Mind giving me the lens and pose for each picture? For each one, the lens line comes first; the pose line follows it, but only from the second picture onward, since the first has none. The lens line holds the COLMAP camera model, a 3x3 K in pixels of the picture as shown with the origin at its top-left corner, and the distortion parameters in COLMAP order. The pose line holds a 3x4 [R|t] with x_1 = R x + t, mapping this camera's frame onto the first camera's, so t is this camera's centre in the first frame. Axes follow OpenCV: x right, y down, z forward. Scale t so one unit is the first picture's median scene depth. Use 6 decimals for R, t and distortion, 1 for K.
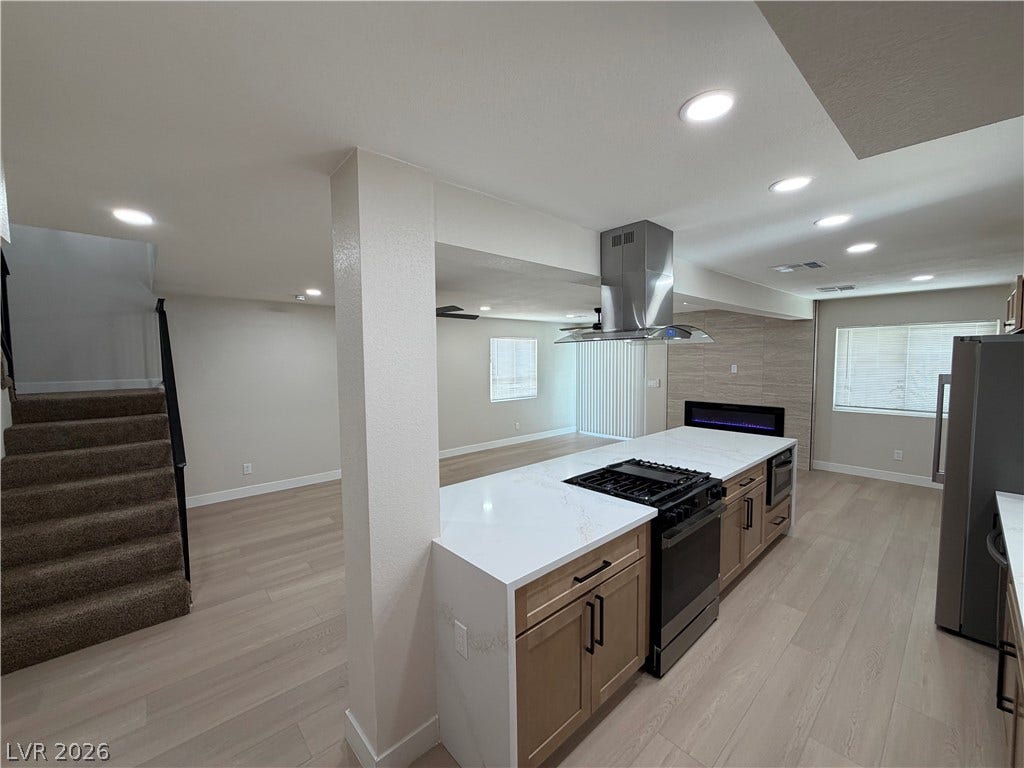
lens RADIAL K [[416.5, 0, 512.0], [0, 416.5, 384.0], [0, 0, 1]] dist [0.000726, 0.000478]
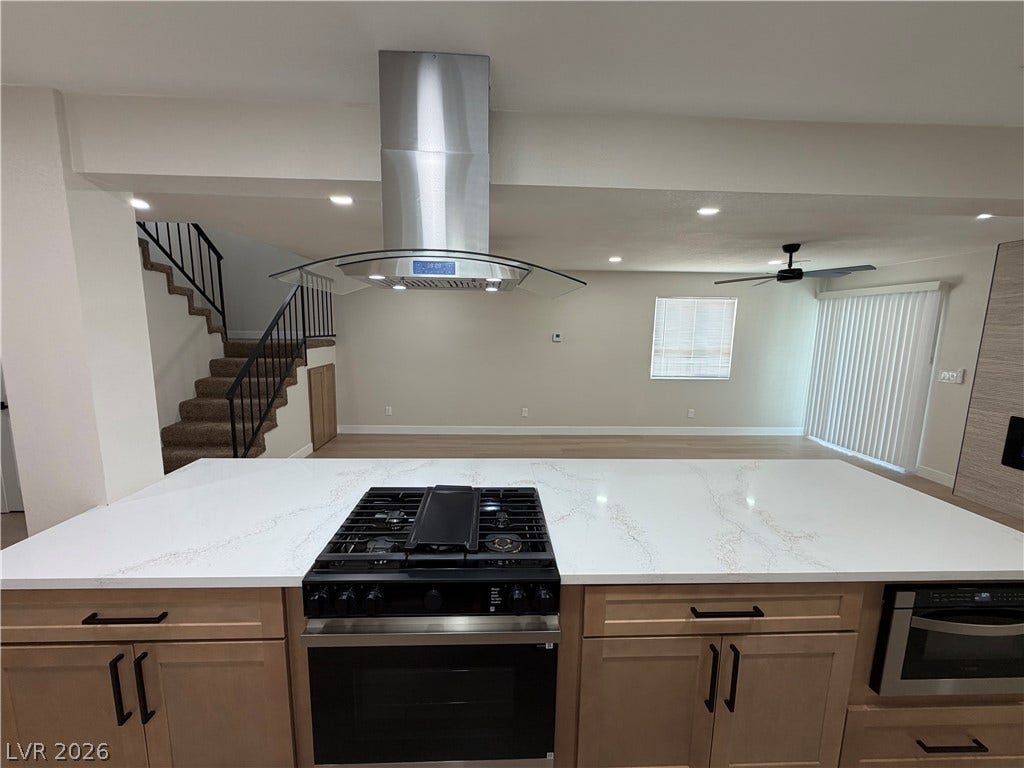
lens RADIAL K [[416.5, 0, 512.0], [0, 416.5, 384.0], [0, 0, 1]] dist [0.000726, 0.000478]
pose [[0.762569, 0.114036, -0.636776, 0.260293], [-0.061638, 0.992670, 0.103956, -0.013328], [0.643963, -0.040025, 0.764009, 0.213413]]
